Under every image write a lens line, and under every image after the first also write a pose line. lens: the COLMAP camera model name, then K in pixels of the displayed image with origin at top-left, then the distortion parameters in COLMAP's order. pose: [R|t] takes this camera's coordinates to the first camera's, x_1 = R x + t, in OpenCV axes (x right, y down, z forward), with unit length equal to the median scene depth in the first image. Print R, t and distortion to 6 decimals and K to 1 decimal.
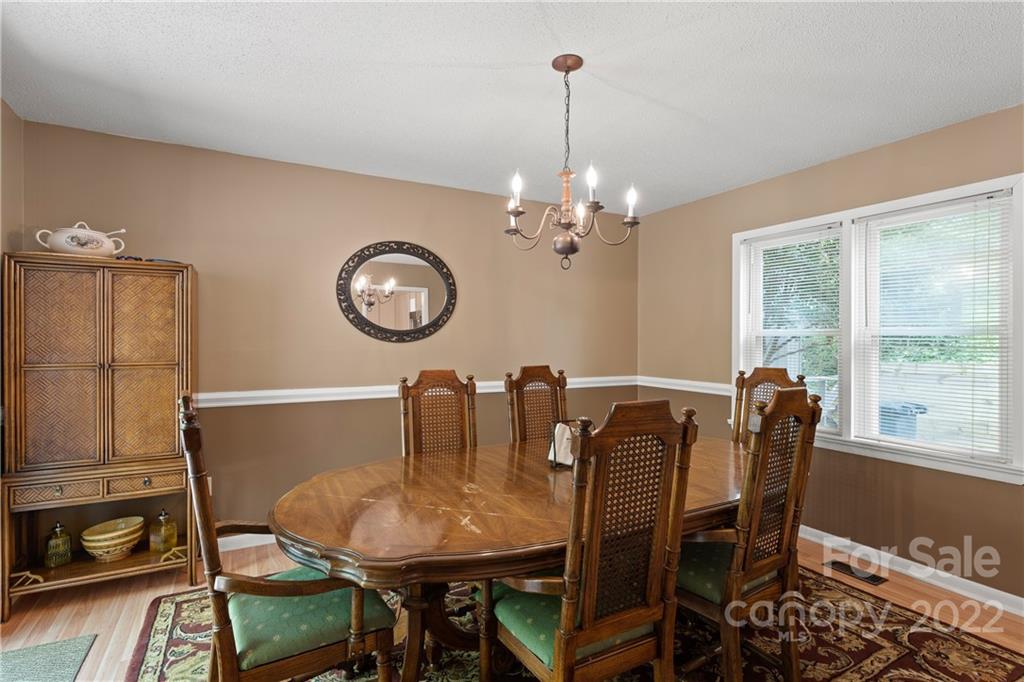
lens RADIAL K [[503.2, 0, 512.0], [0, 503.2, 341.0], [0, 0, 1]] dist [-0.000235, -0.000016]
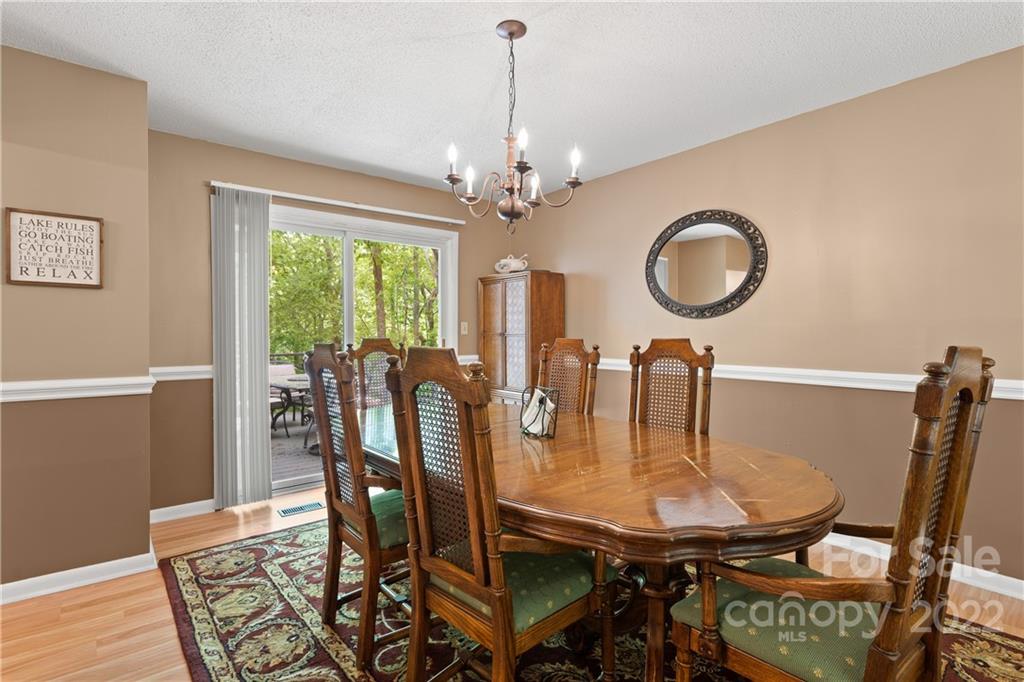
lens RADIAL K [[503.2, 0, 512.0], [0, 503.2, 341.0], [0, 0, 1]] dist [-0.000235, -0.000016]
pose [[0.185198, 0.015797, -0.982574, 0.799185], [-0.001255, 0.999874, 0.015839, 0.039463], [0.982700, -0.001701, 0.185194, 0.581536]]
